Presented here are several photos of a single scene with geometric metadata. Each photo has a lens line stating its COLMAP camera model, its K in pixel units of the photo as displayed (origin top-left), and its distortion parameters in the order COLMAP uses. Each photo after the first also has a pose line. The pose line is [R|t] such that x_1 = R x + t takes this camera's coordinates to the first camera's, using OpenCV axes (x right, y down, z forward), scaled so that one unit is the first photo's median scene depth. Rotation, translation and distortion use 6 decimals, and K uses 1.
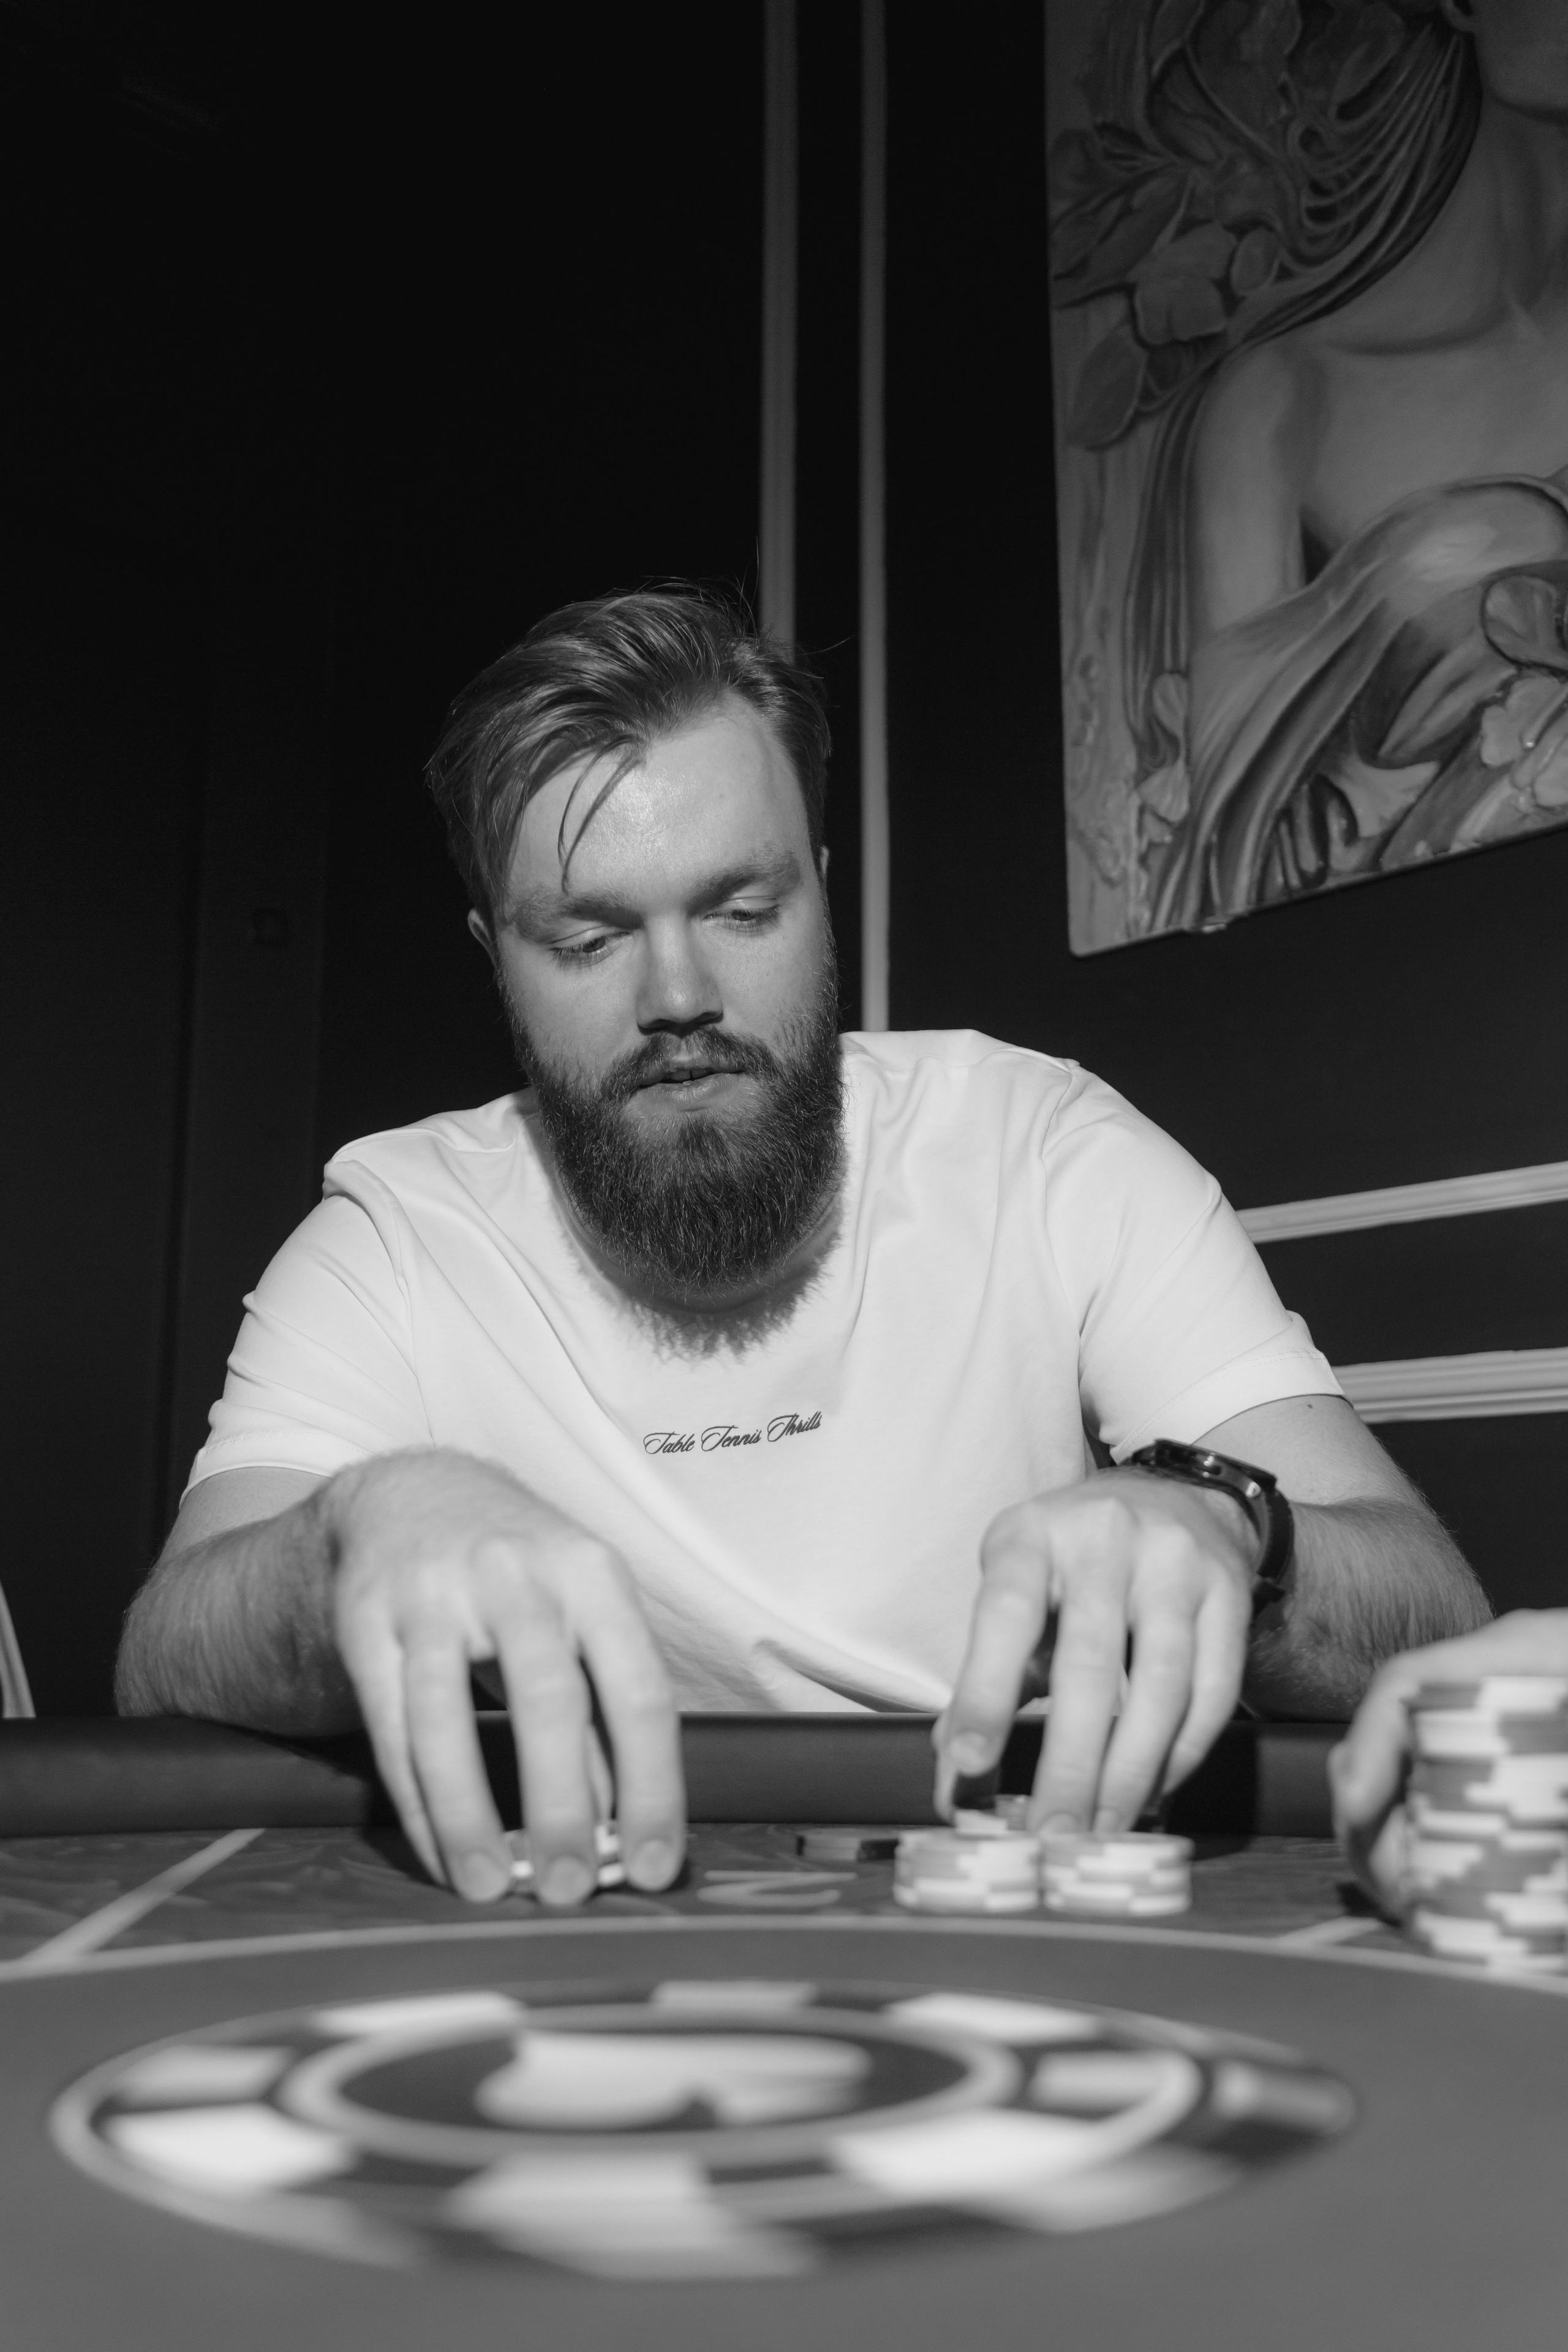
lens RADIAL K [[2201.9, 0, 878.0], [0, 2201.9, 1203.2], [0, 0, 1]] dist [-0.001774, 0.000000]
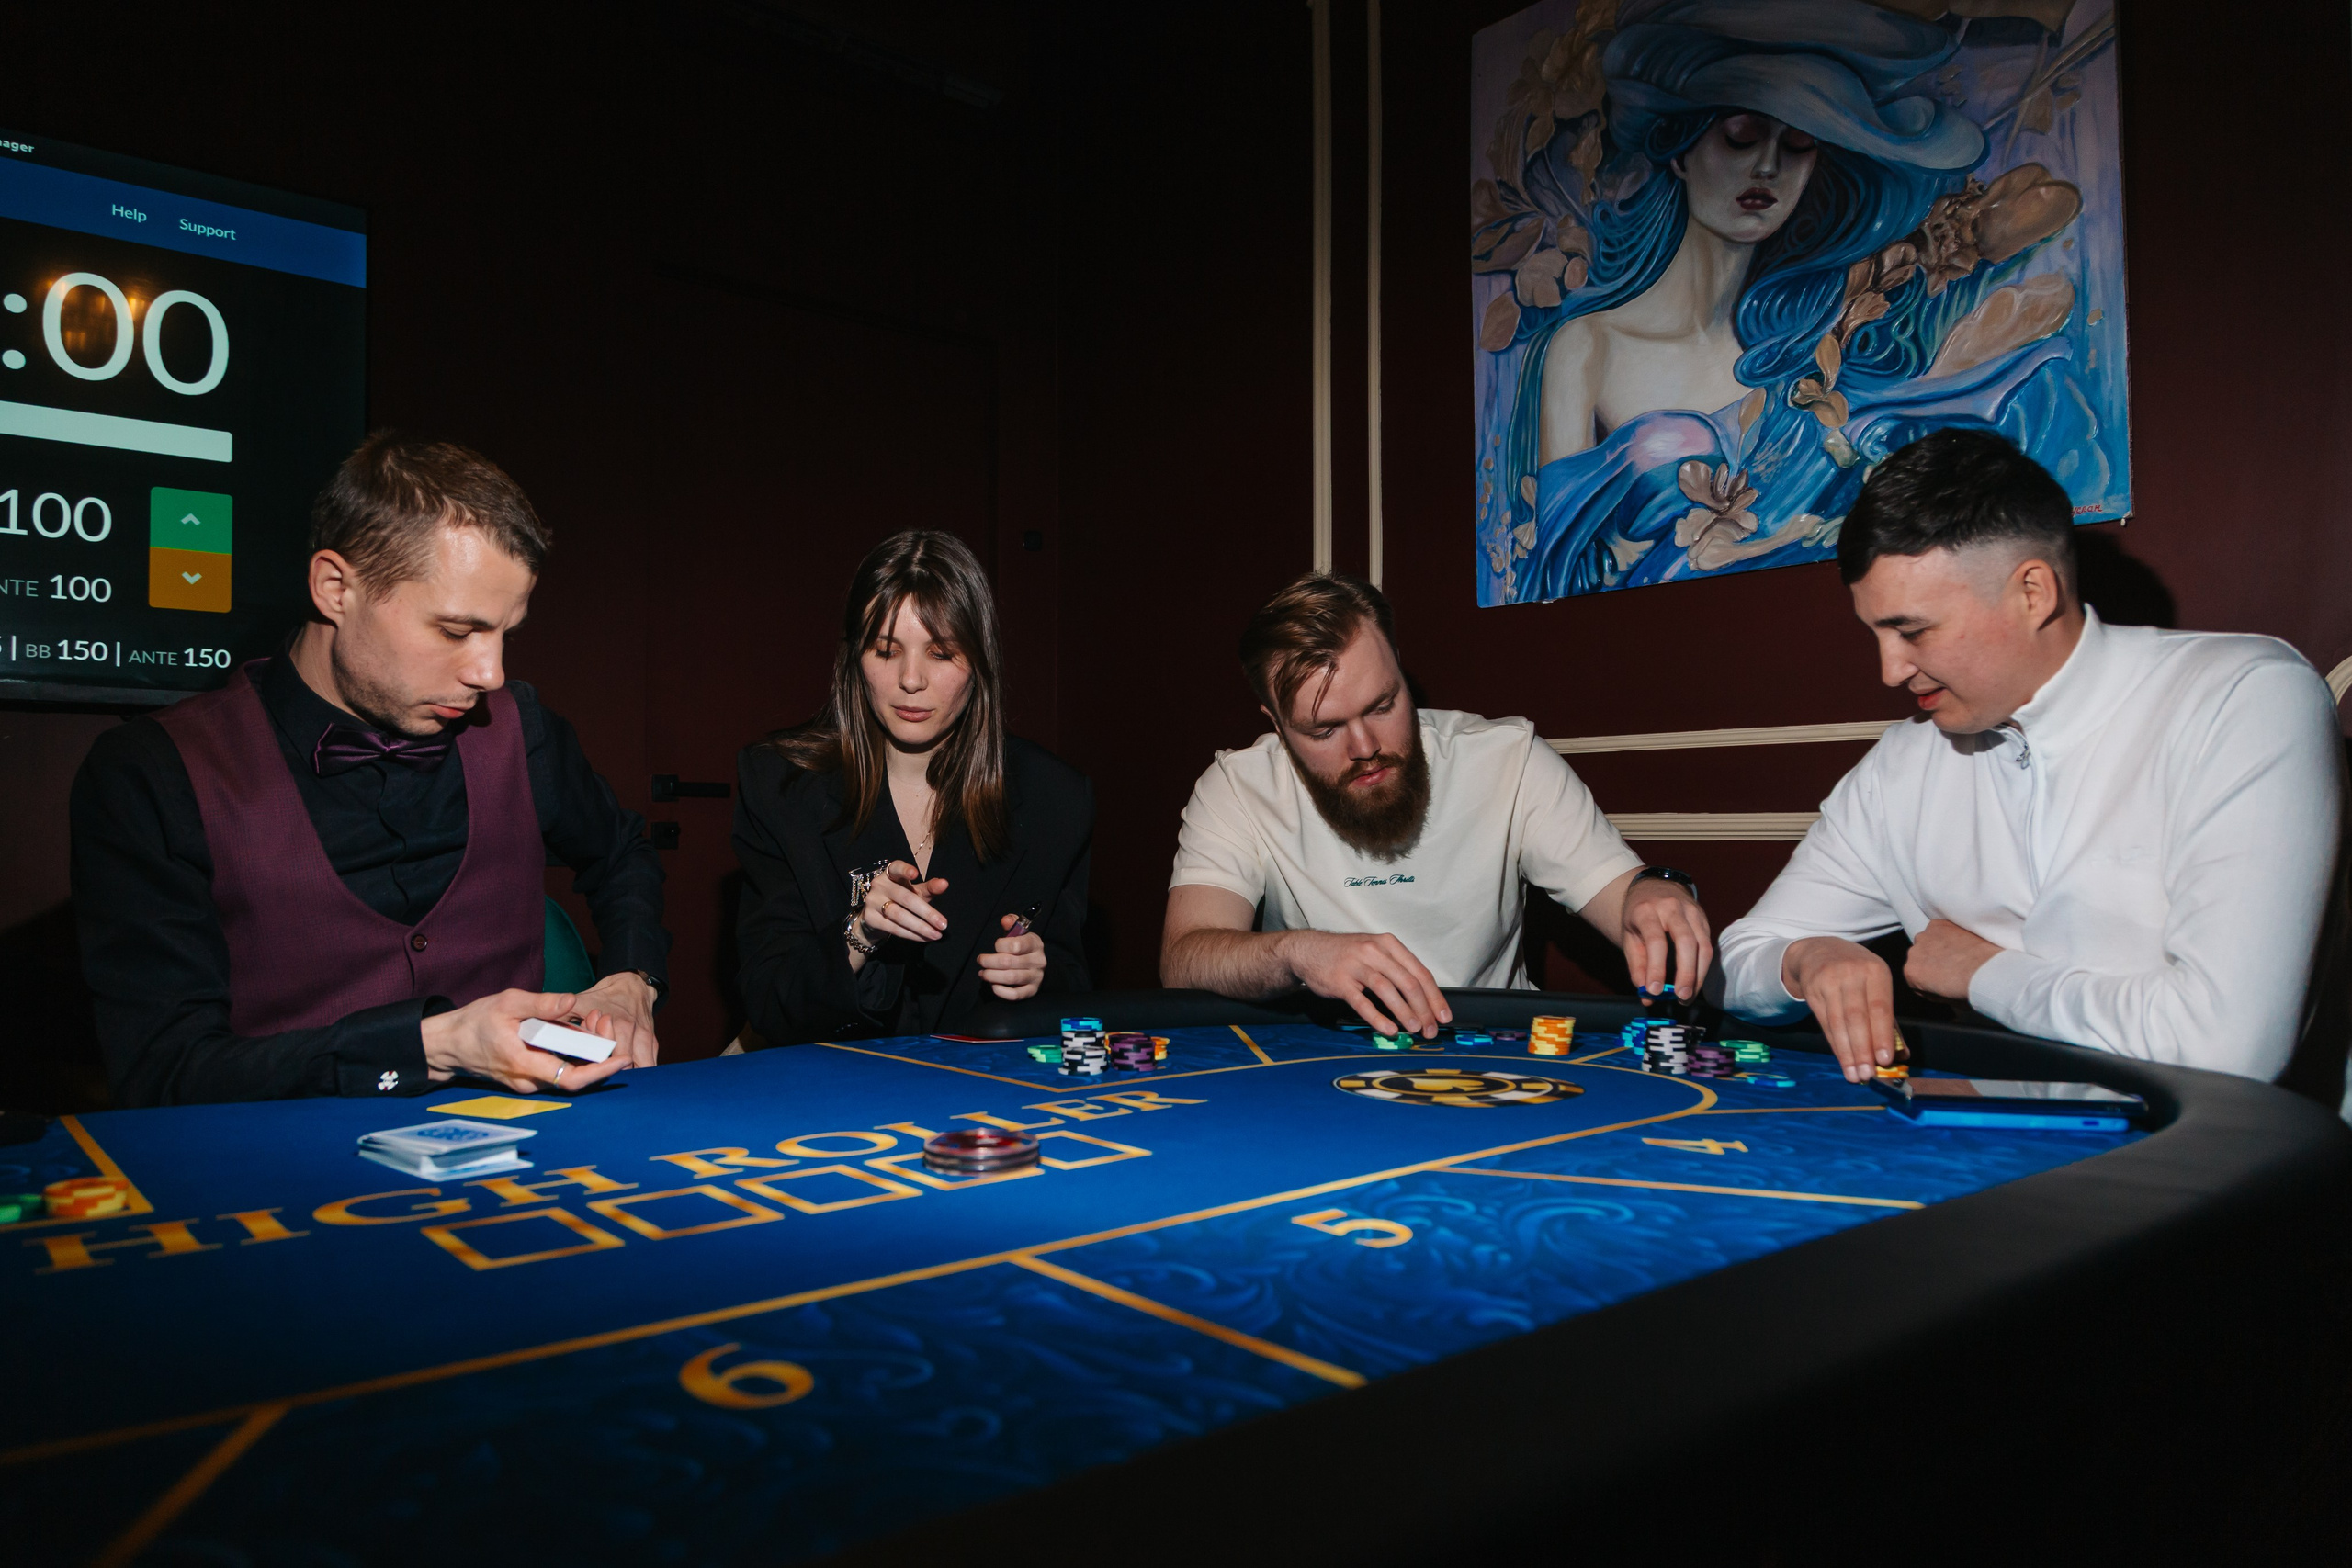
lens RADIAL K [[1513.4, 0, 1228.2], [0, 1513.4, 760.9], [0, 0, 1]] dist [-0.009436, -0.004540]
pose [[0.999110, 0.007809, -0.041460, -0.095085], [-0.002655, 0.992408, 0.122964, -0.156593], [0.042105, -0.122744, 0.991545, -0.486963]]
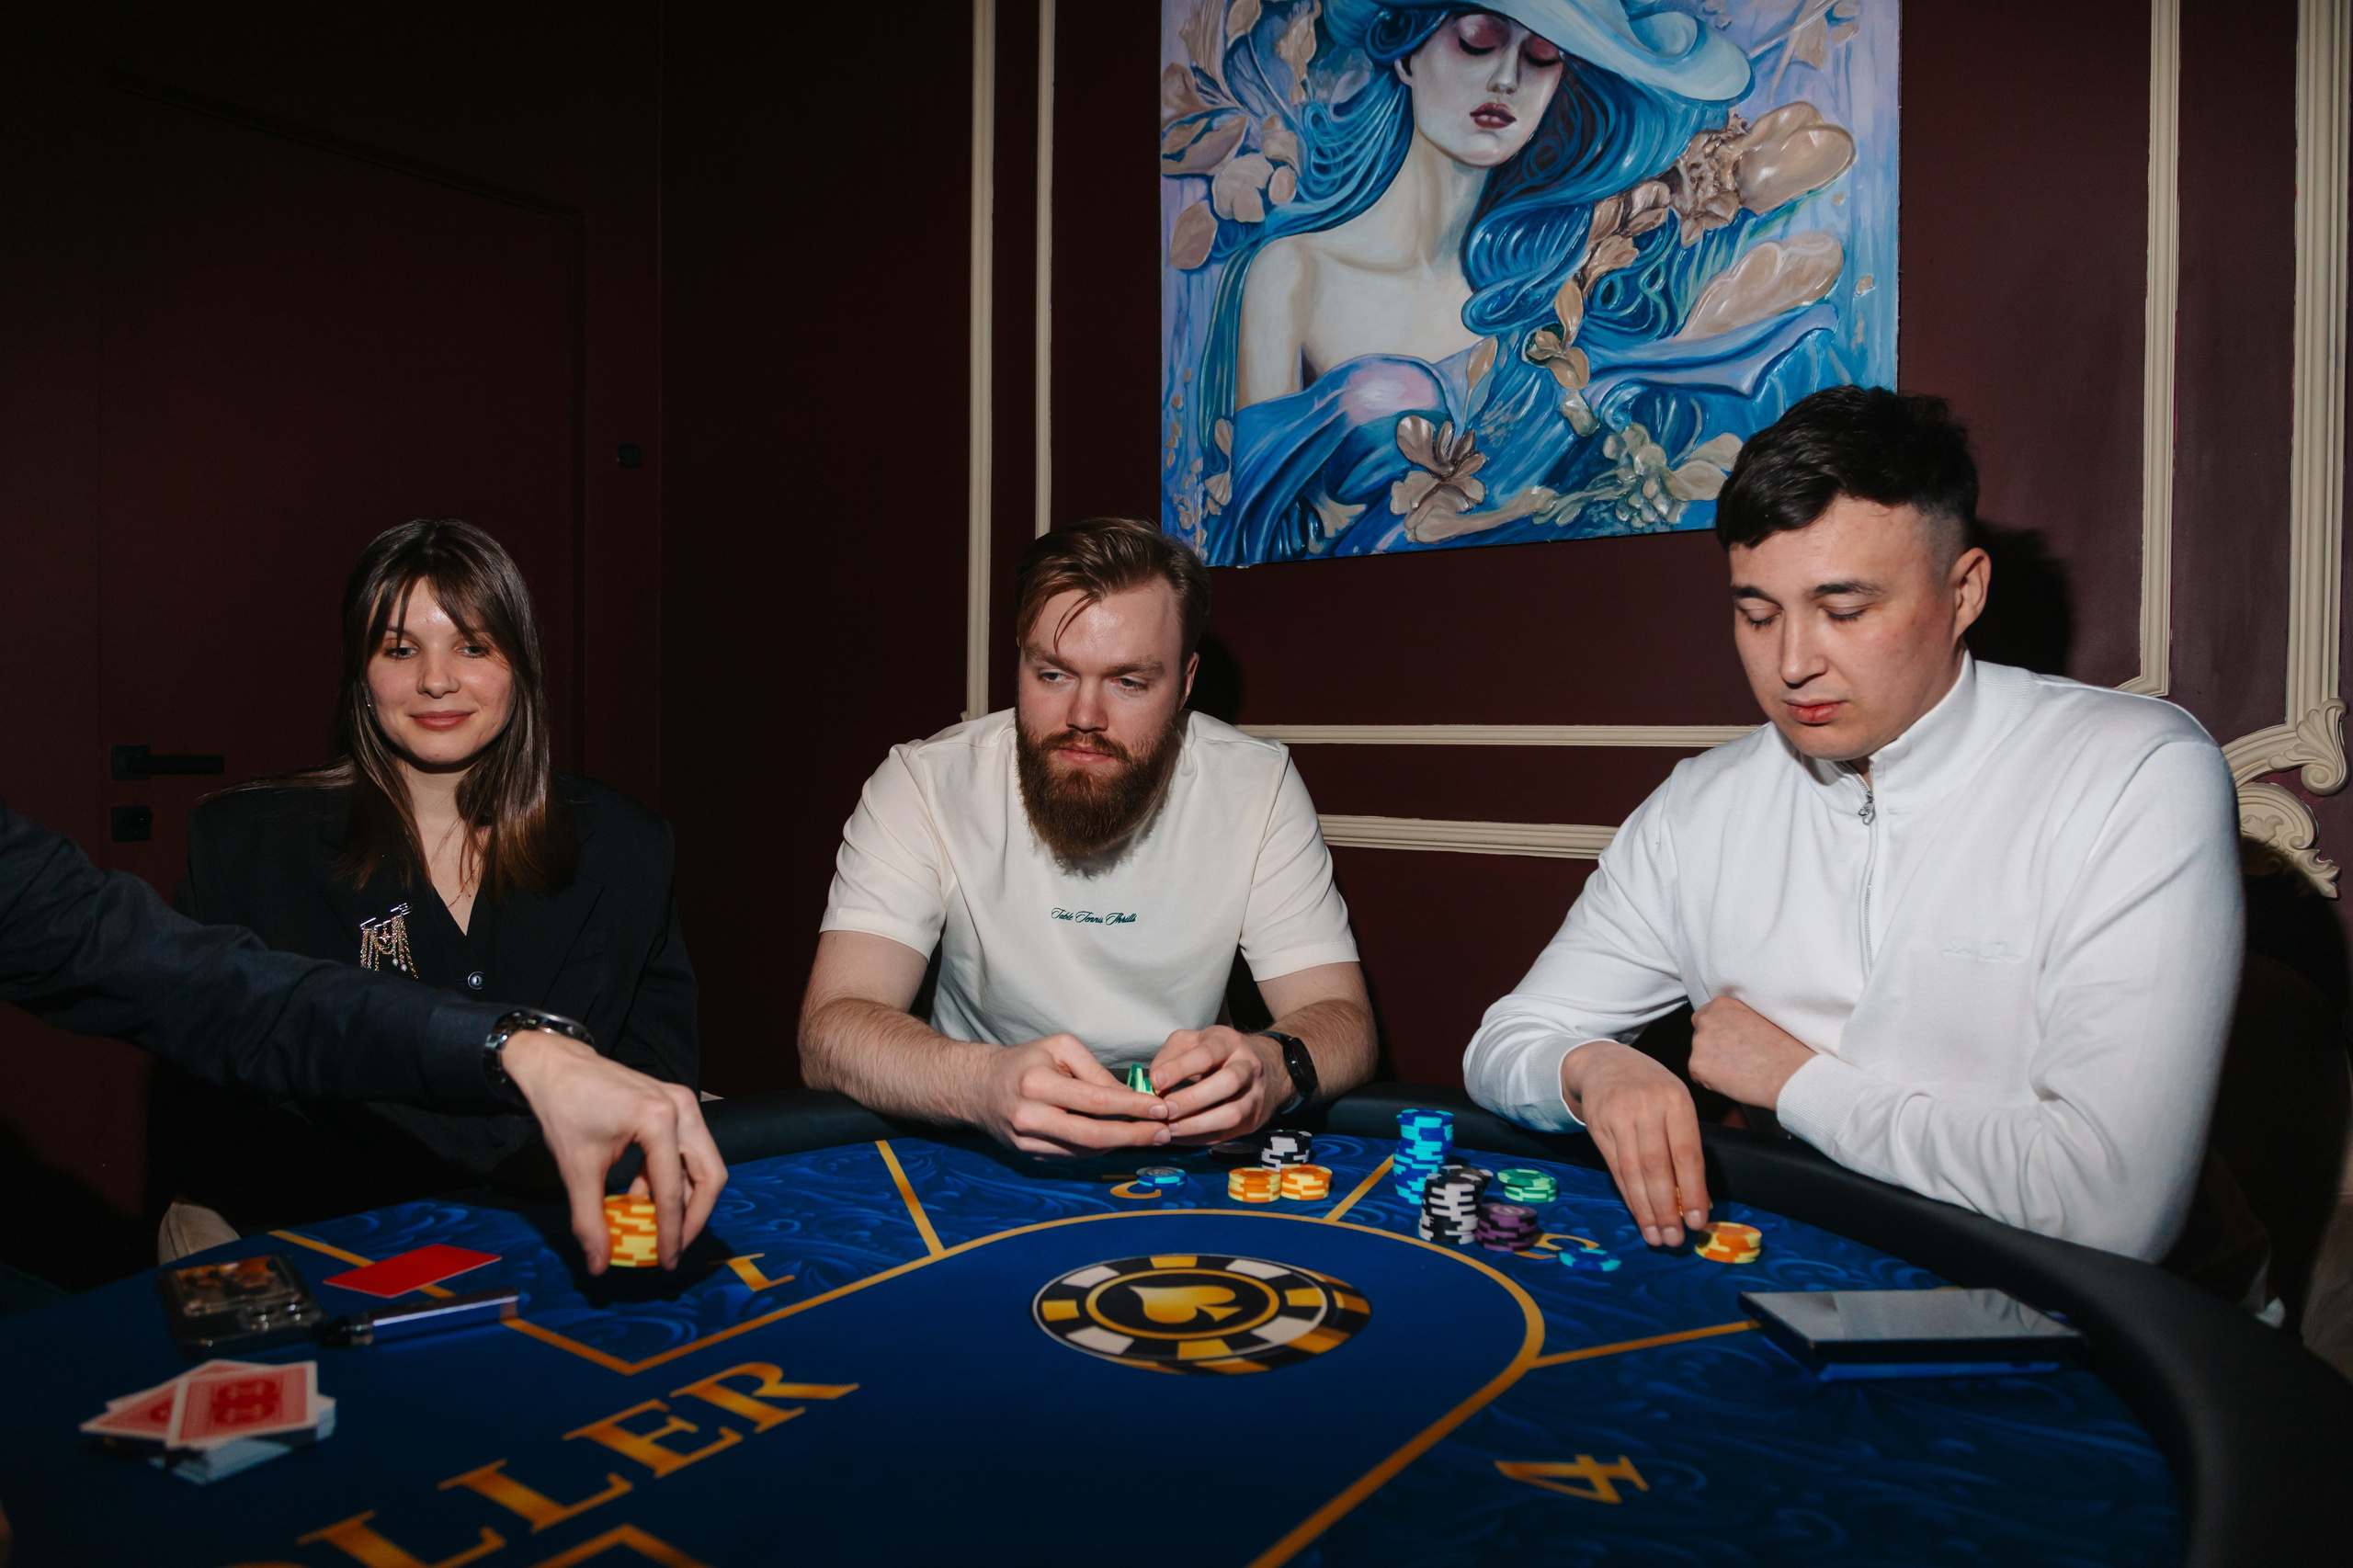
lens RADIAL K [[1514.1, 0, 1194.4], [0, 1514.1, 765.1], [0, 0, 1]] dist [-0.009436, -0.004540]
pose [[0.984103, 0.011552, 0.177222, -0.113766], [-0.044504, 0.982084, 0.183111, -0.198685], [-0.171932, -0.188088, 0.966986, -0.261929]]
